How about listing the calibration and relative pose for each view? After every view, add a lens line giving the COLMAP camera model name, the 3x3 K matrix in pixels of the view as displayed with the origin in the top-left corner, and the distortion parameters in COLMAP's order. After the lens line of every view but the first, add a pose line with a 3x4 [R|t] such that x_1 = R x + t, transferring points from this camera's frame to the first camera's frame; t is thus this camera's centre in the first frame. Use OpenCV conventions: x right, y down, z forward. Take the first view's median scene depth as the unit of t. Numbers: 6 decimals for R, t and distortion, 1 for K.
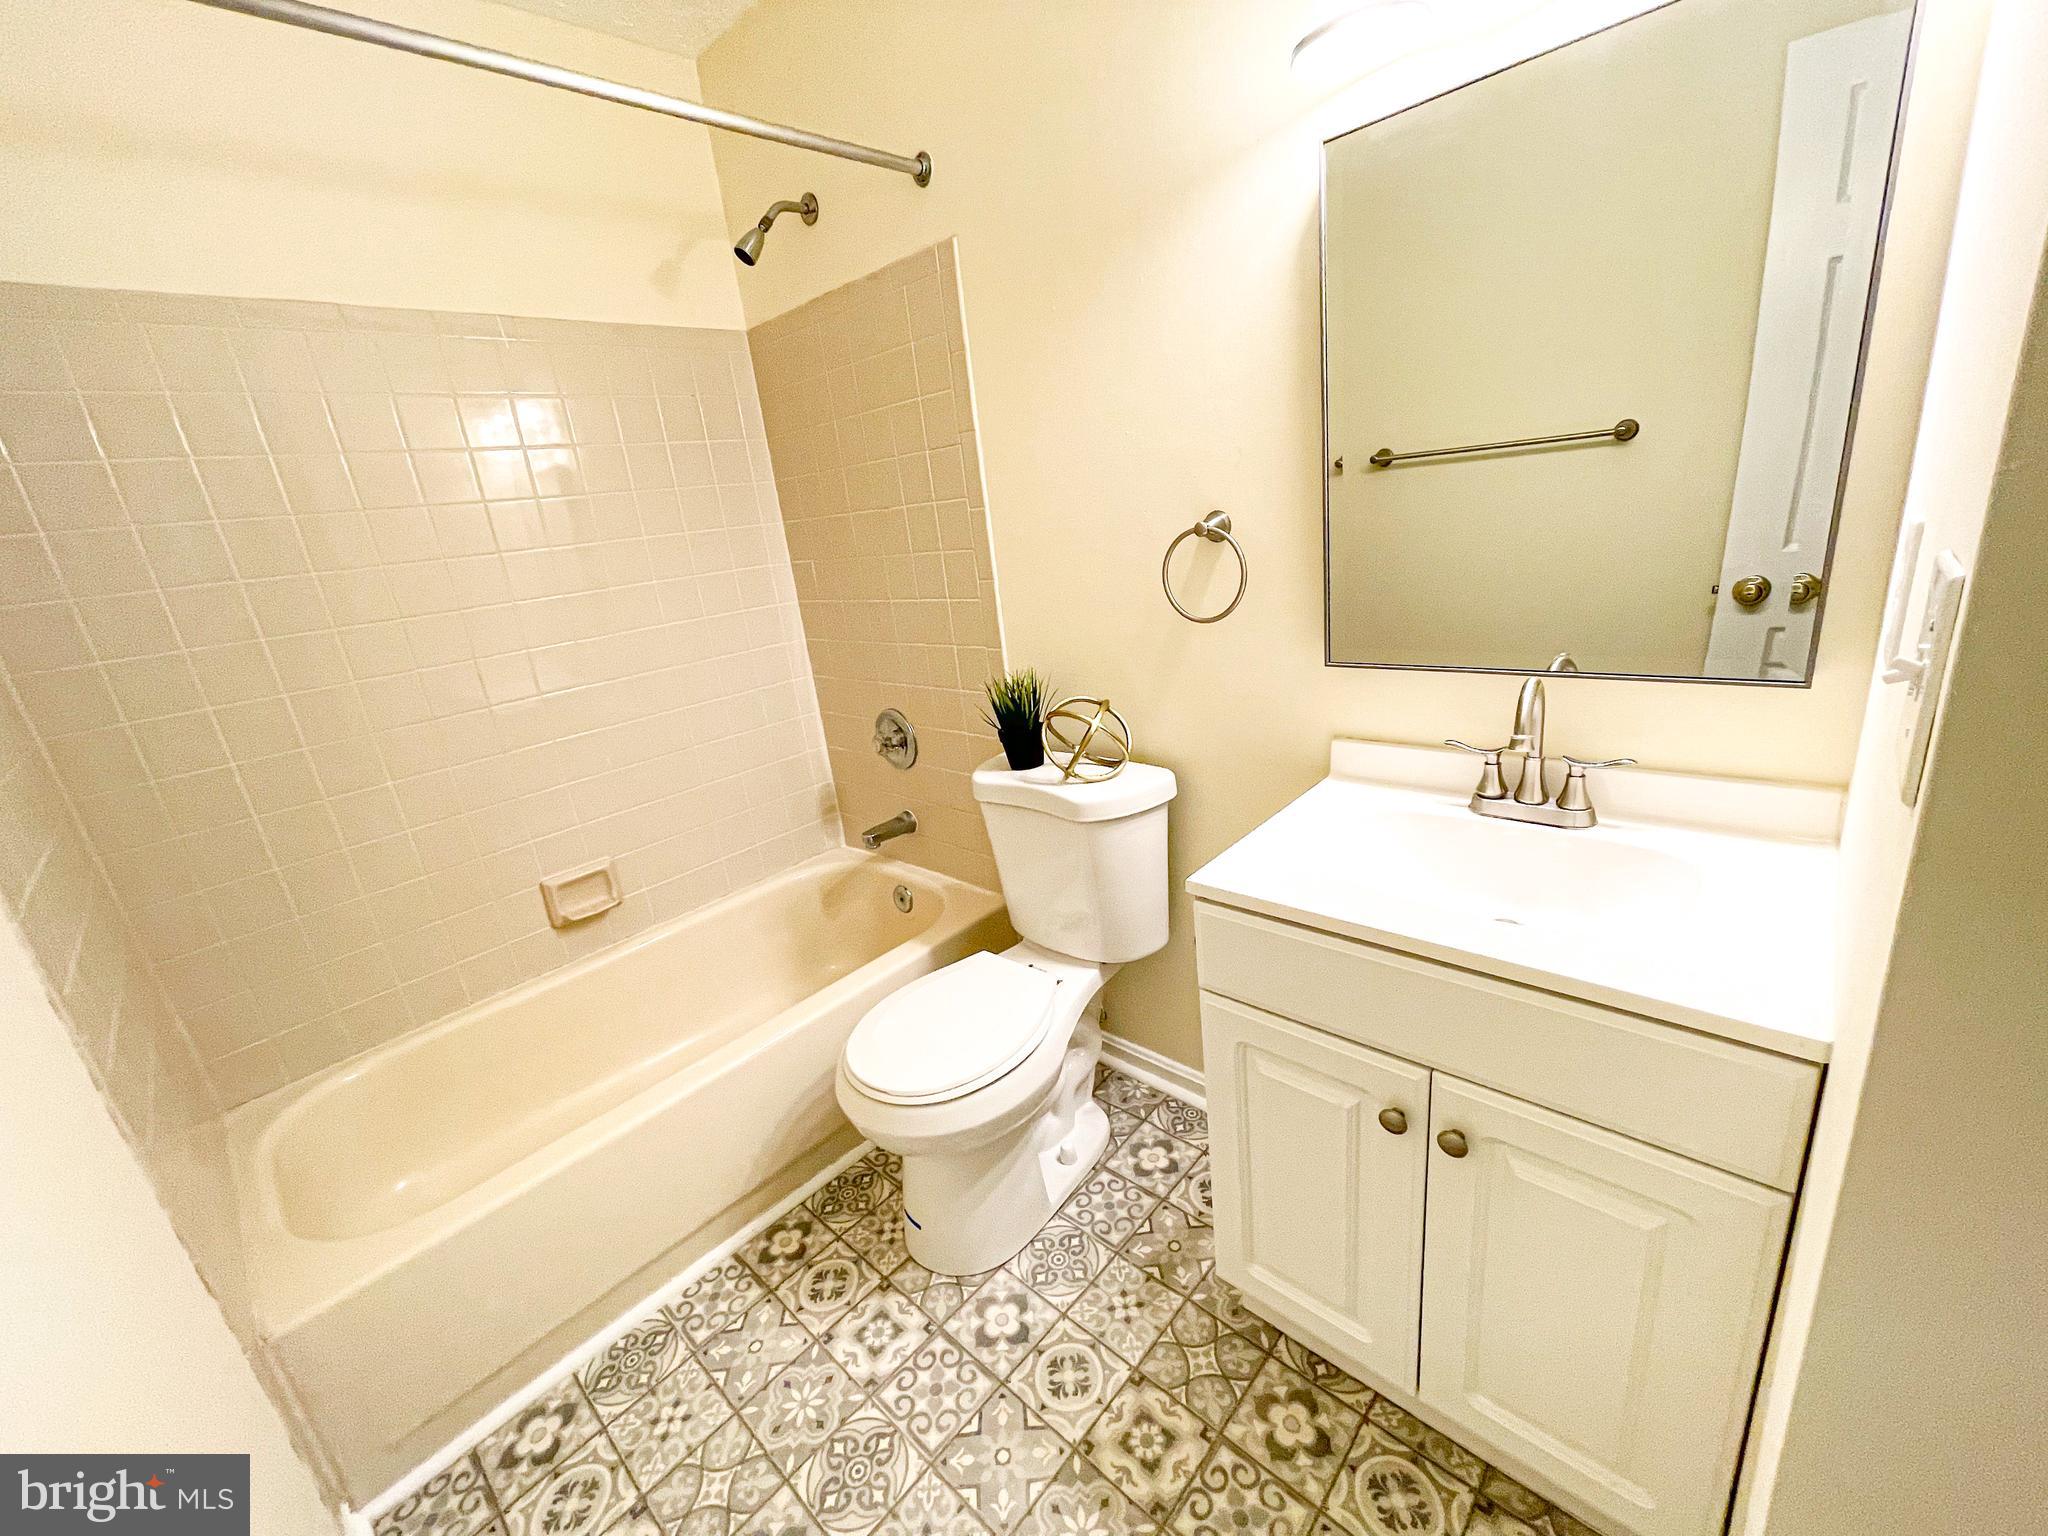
lens RADIAL K [[828.4, 0, 1022.0], [0, 828.4, 763.3], [0, 0, 1]] dist [-0.013955, 0.011052]
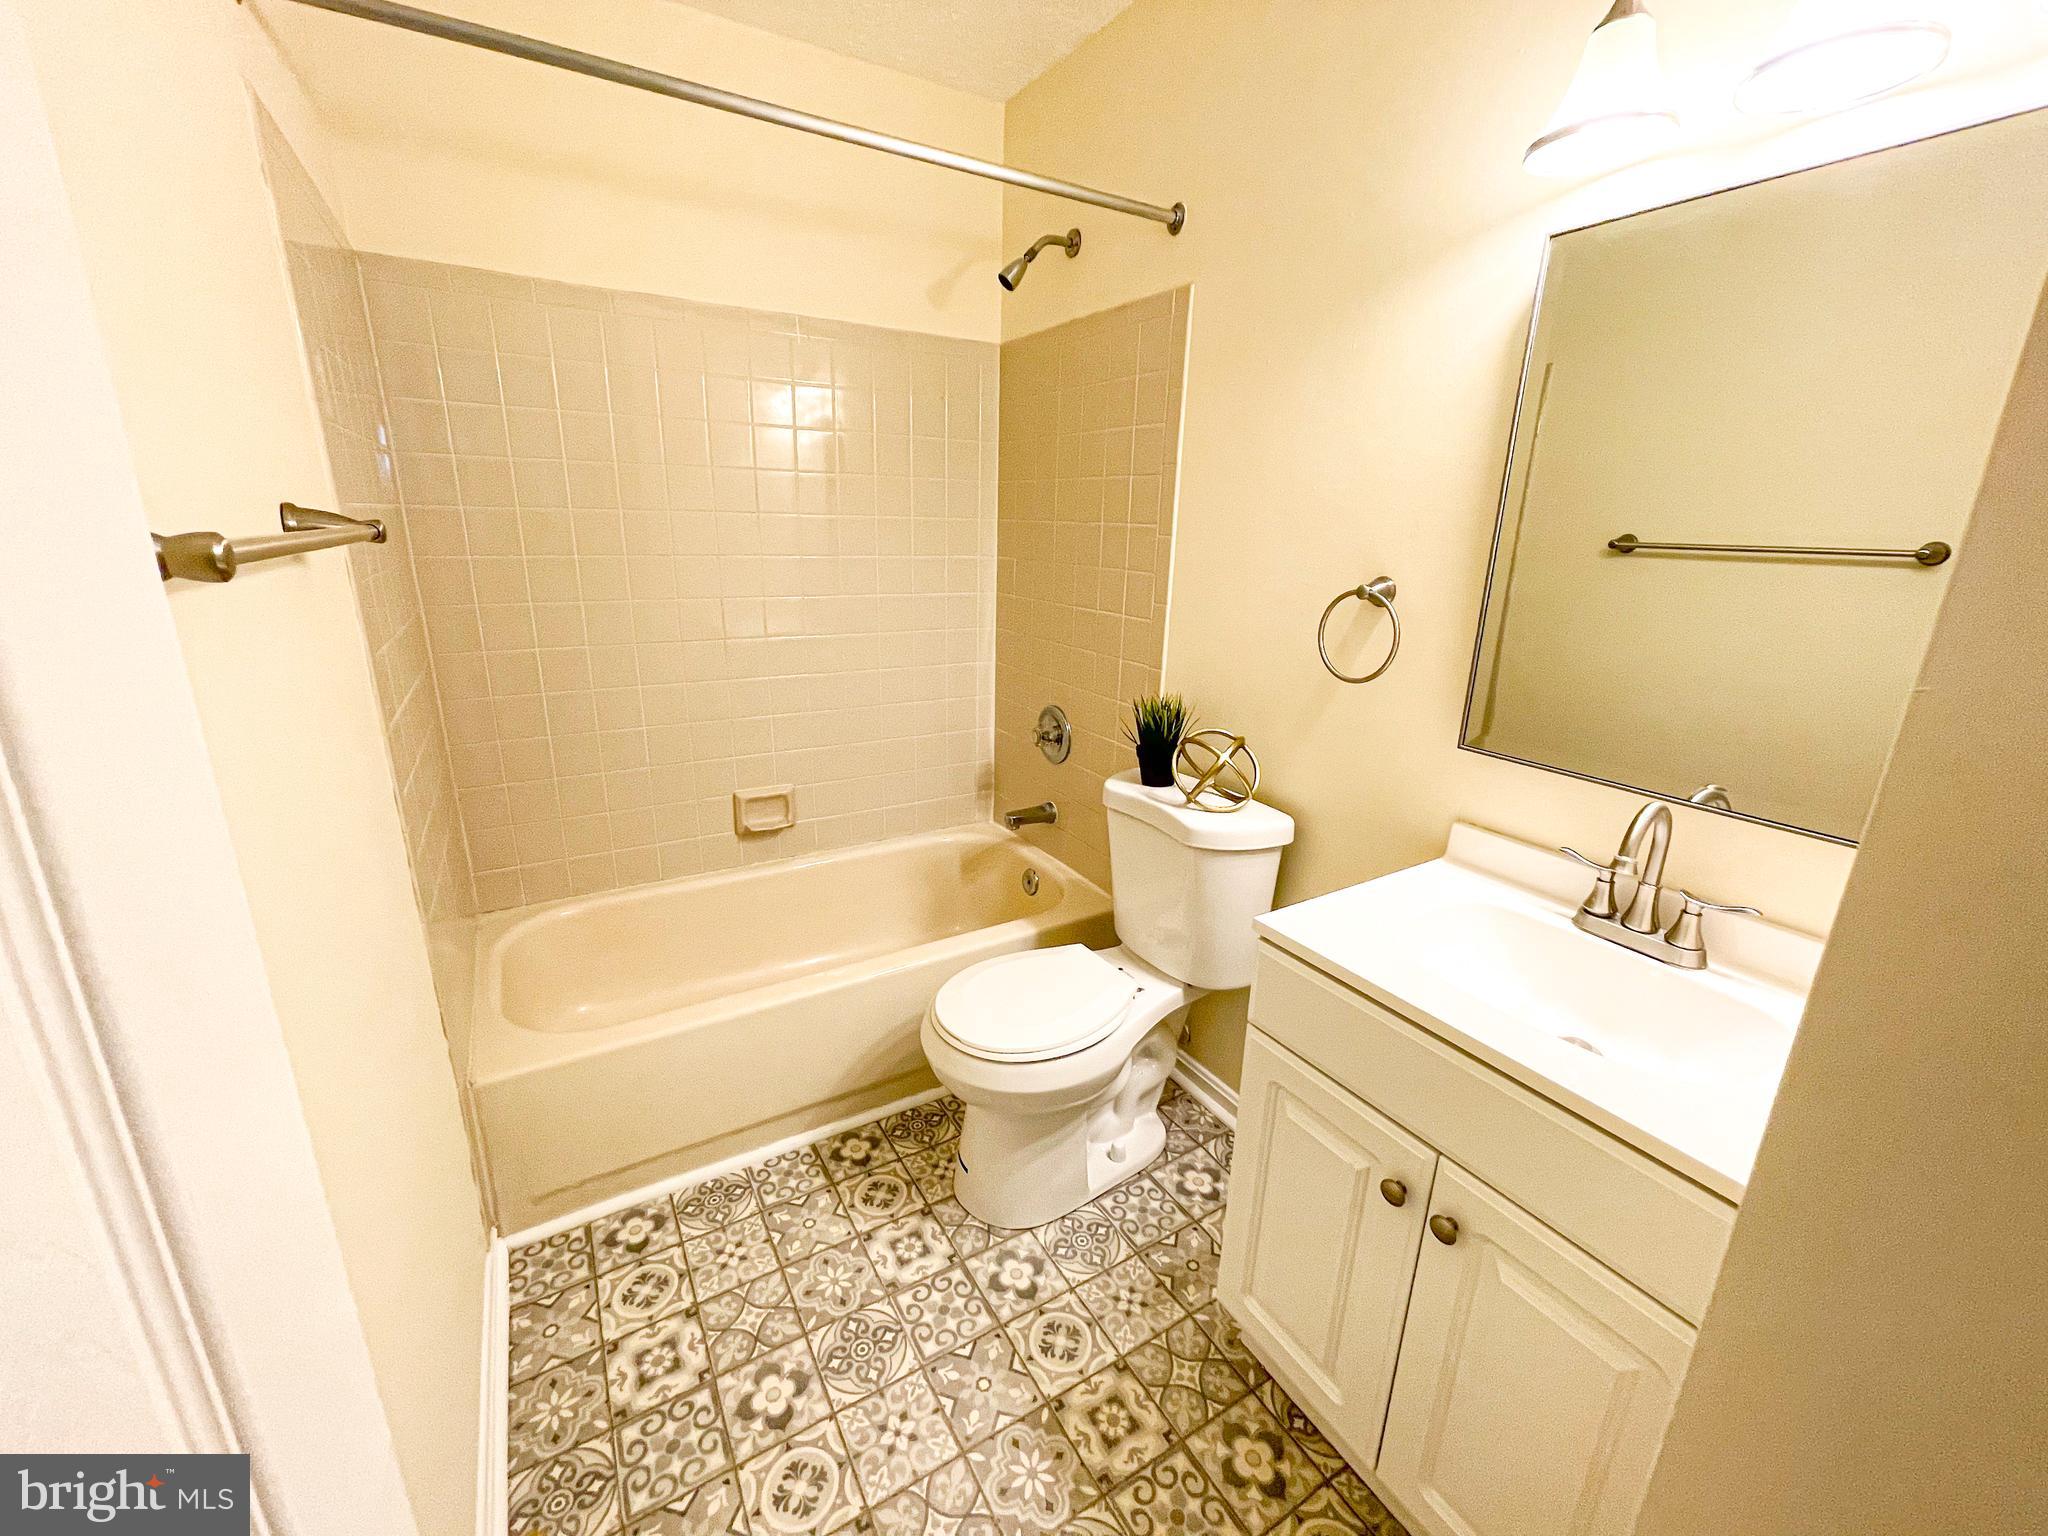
lens RADIAL K [[828.4, 0, 1022.0], [0, 828.4, 763.3], [0, 0, 1]] dist [-0.013955, 0.011052]
pose [[0.952426, 0.207936, -0.222815, 0.085078], [-0.208757, 0.977760, 0.020133, -0.009056], [0.222046, 0.027339, 0.974653, -0.080508]]
